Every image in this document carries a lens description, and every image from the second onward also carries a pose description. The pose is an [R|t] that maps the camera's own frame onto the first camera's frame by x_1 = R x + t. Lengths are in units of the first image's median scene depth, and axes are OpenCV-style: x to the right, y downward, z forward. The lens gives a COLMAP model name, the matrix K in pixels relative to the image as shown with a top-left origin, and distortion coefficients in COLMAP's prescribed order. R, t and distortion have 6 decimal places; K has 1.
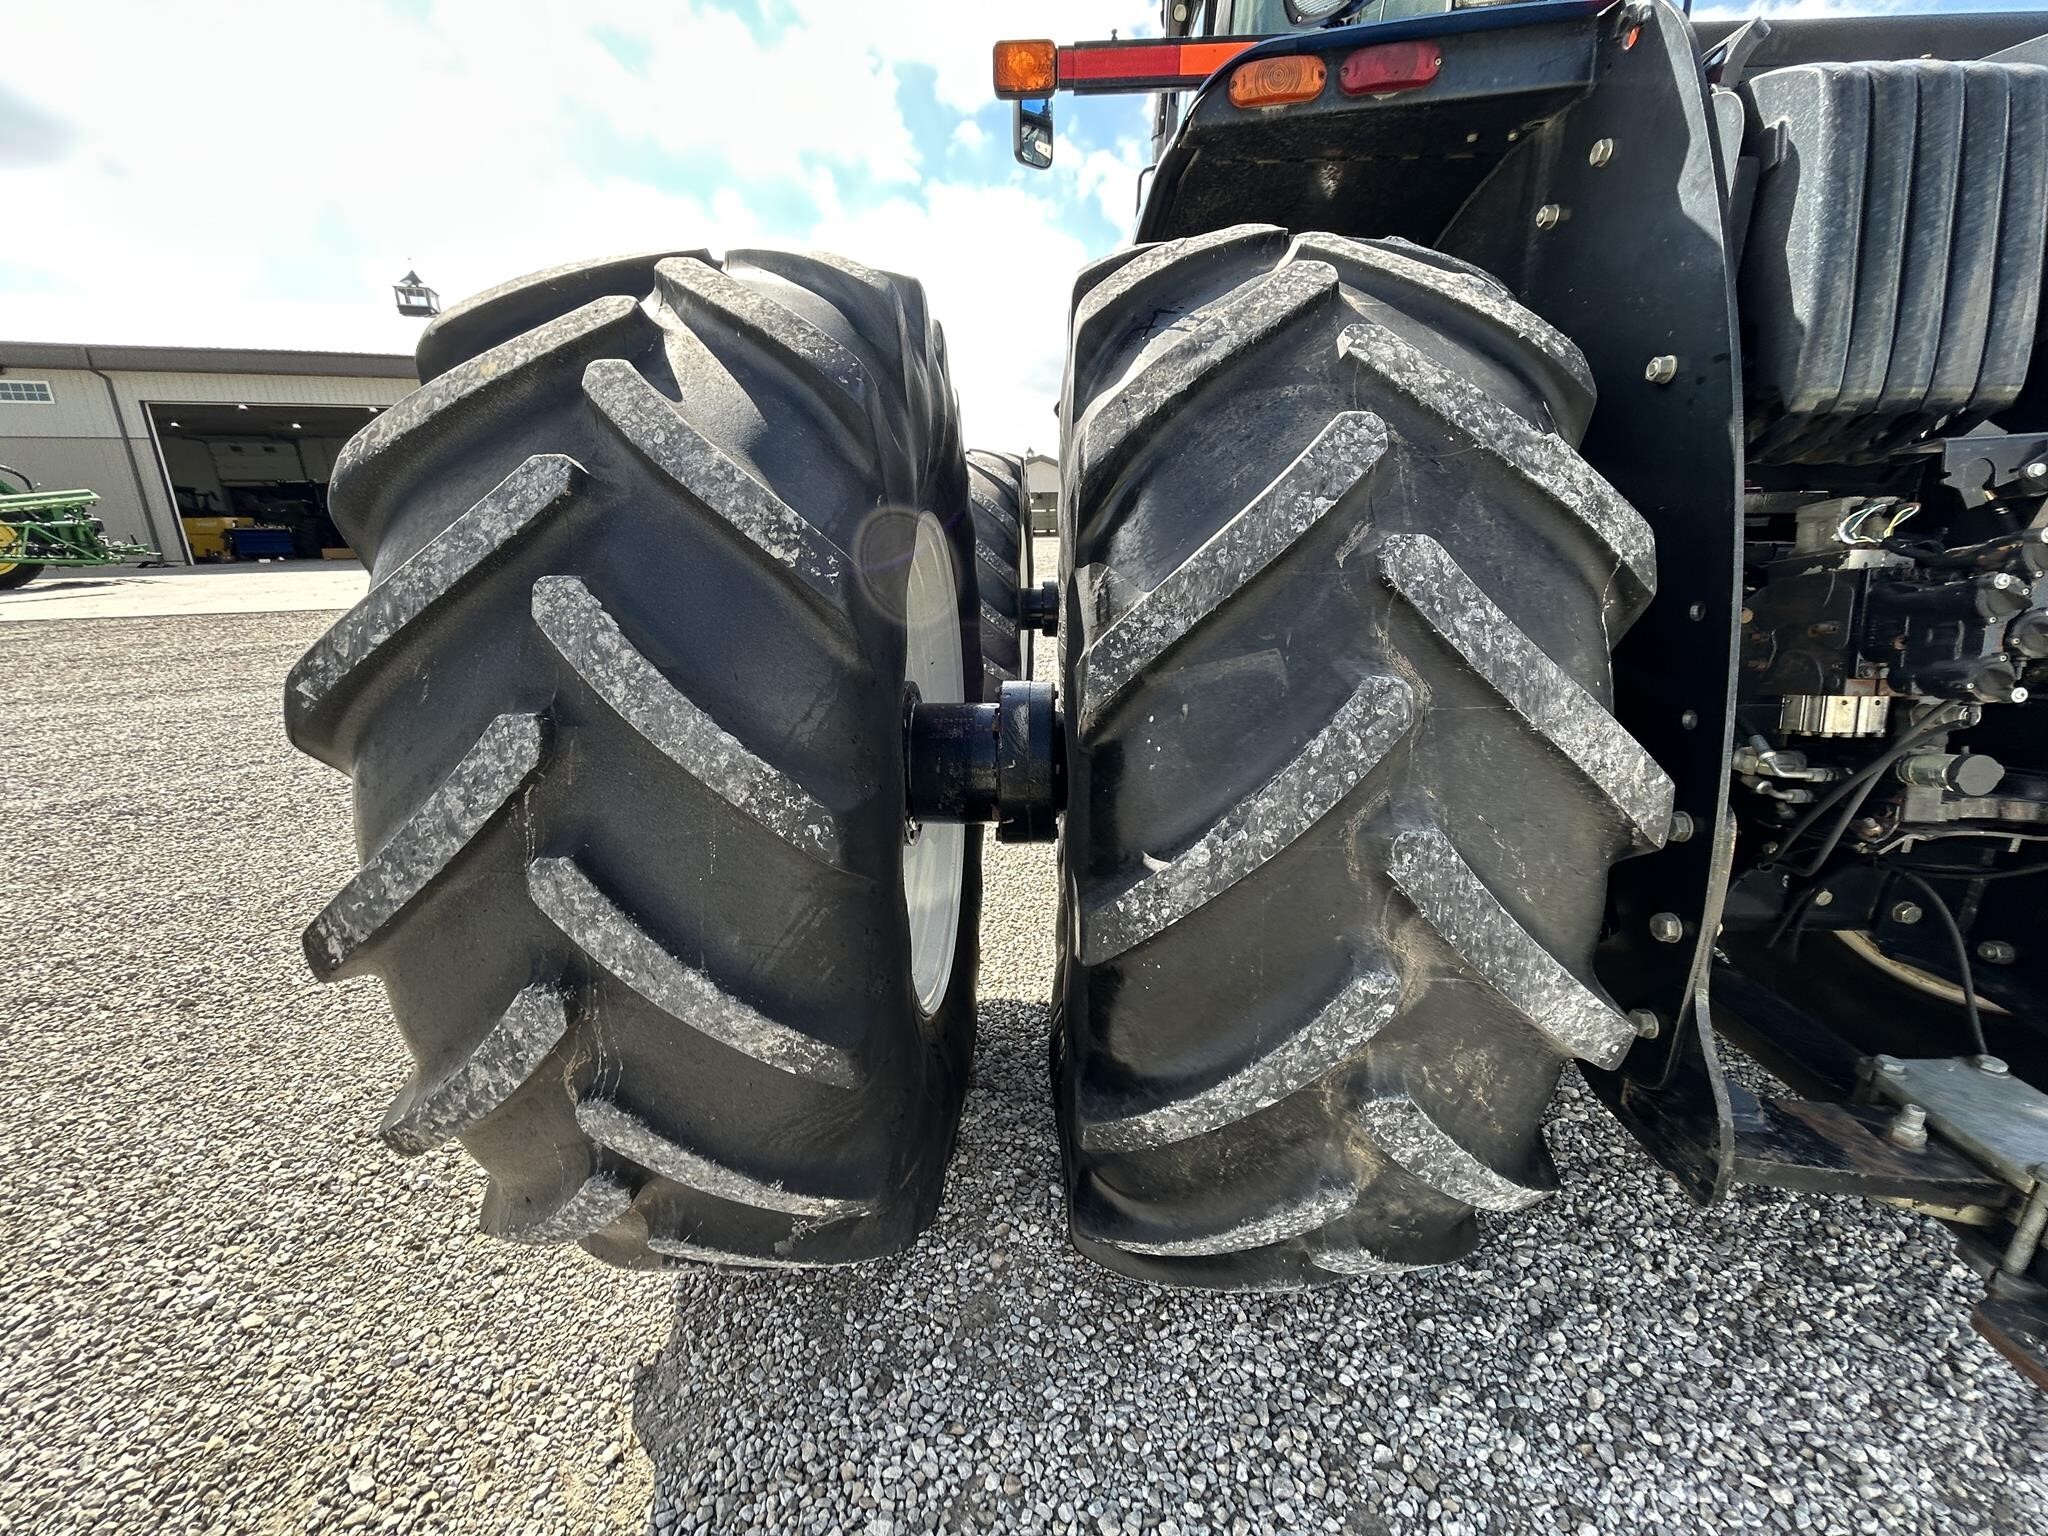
lens RADIAL K [[799.5, 0, 1024.0], [0, 799.5, 768.0], [0, 0, 1]] dist [-0.010901, -0.000018]
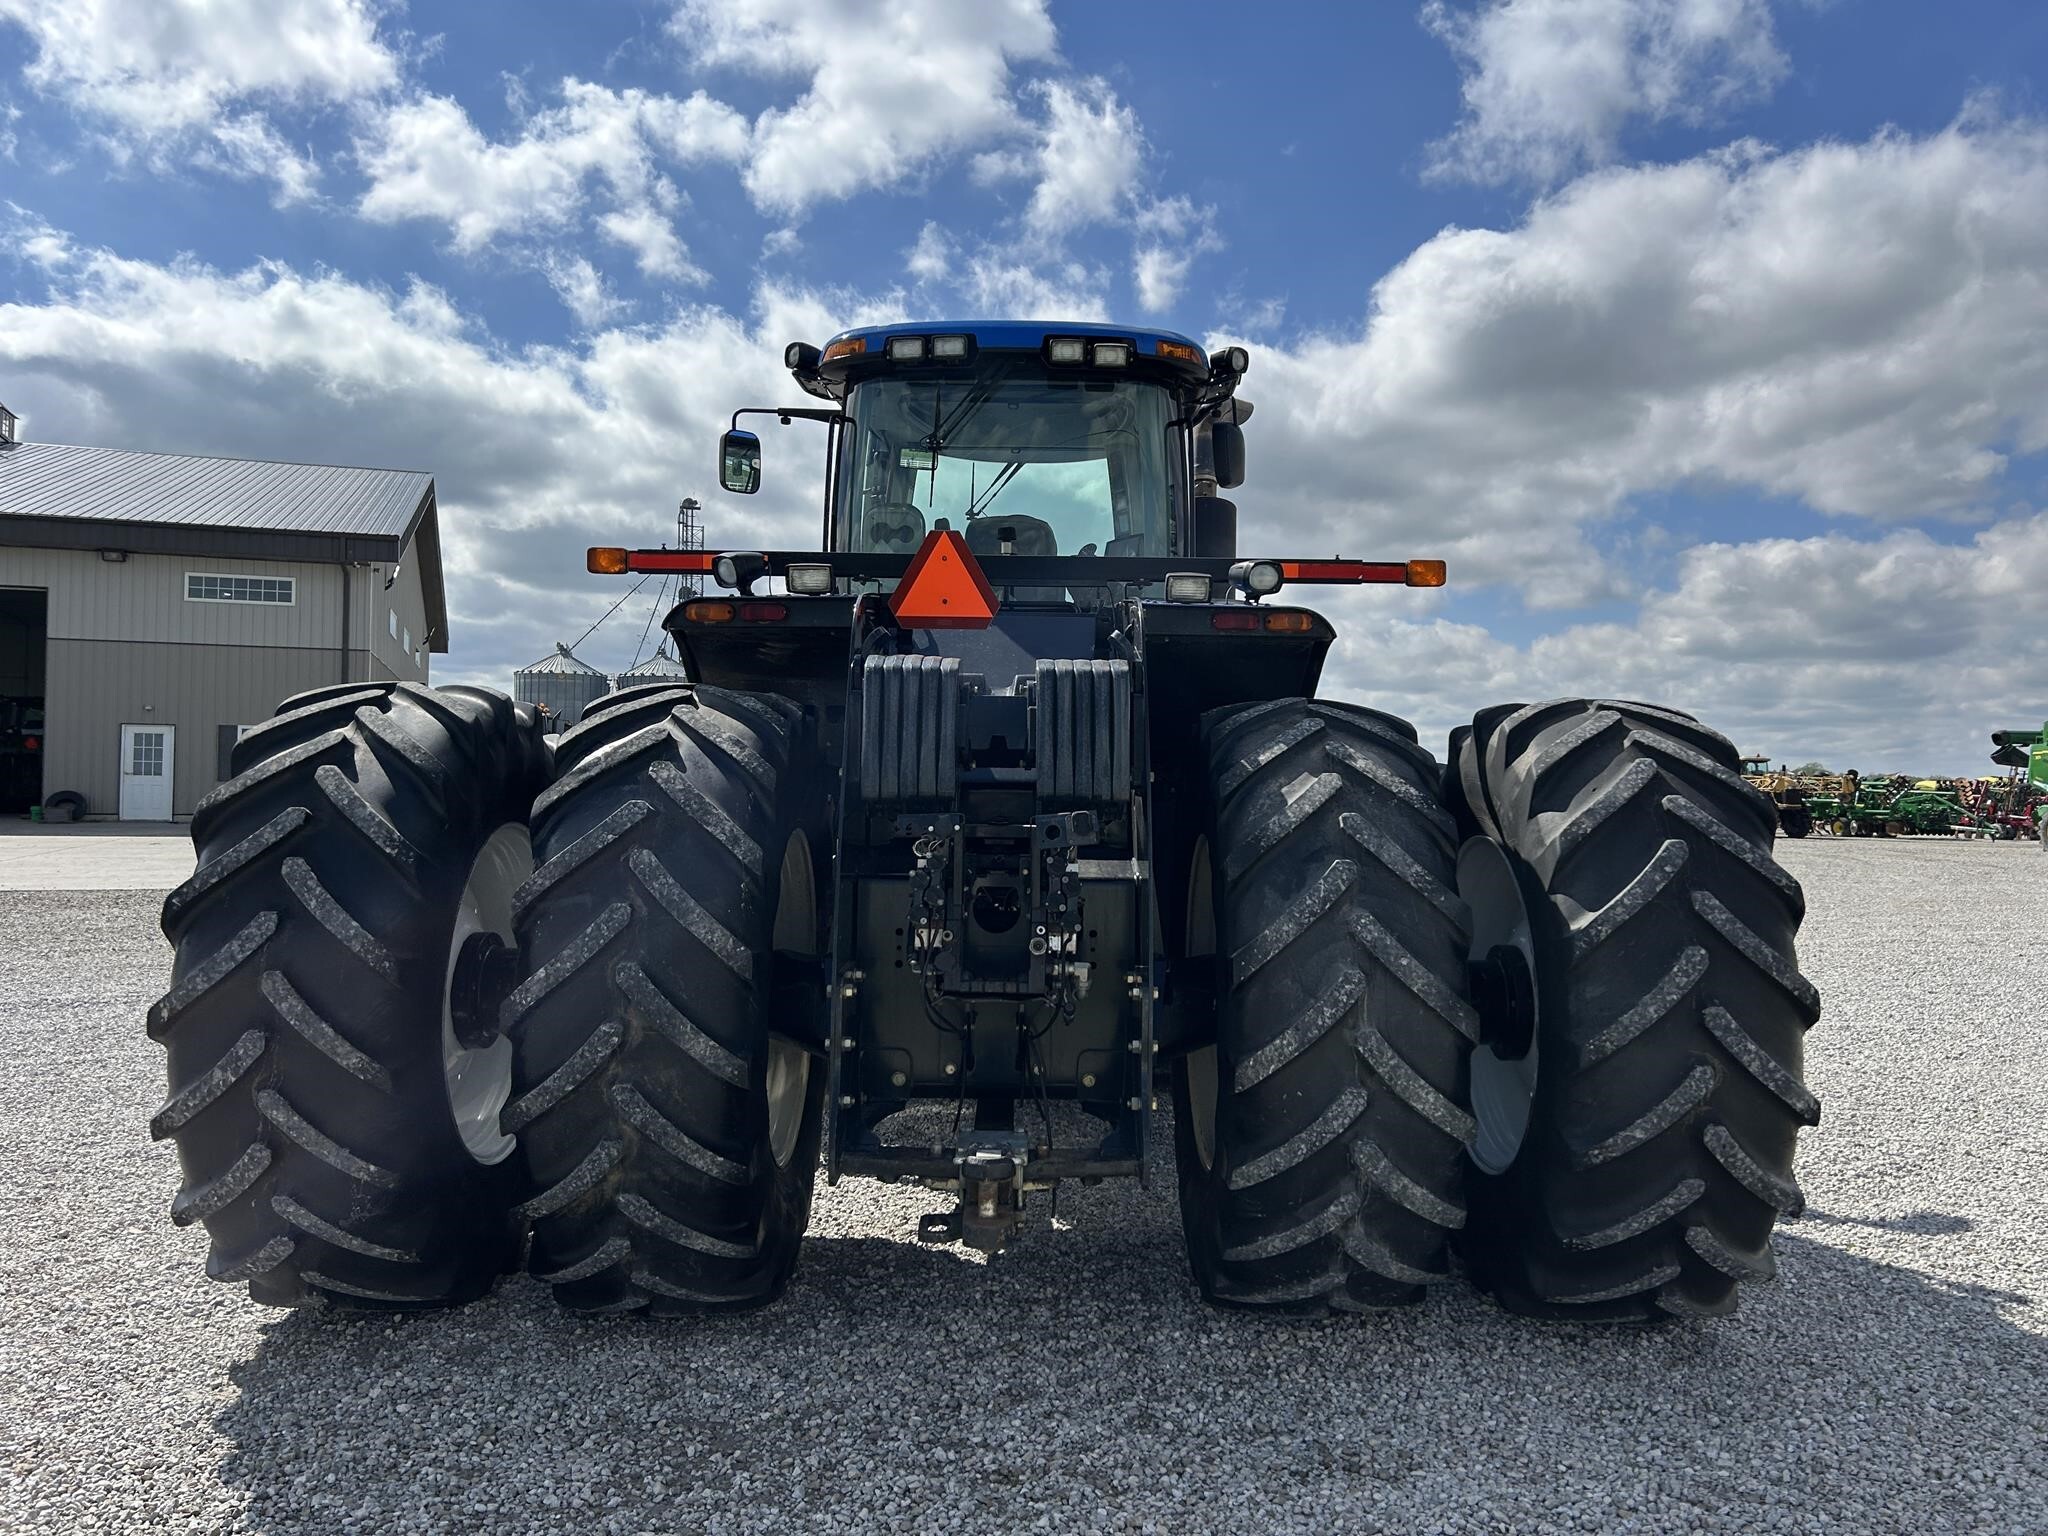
lens RADIAL K [[1505.4, 0, 1024.0], [0, 1505.4, 768.0], [0, 0, 1]] dist [0.007245, 0.000608]
pose [[0.999174, 0.025808, 0.031401, 1.479744], [-0.014834, 0.950808, -0.309425, 0.885148], [-0.037842, 0.308703, 0.950405, -3.522372]]
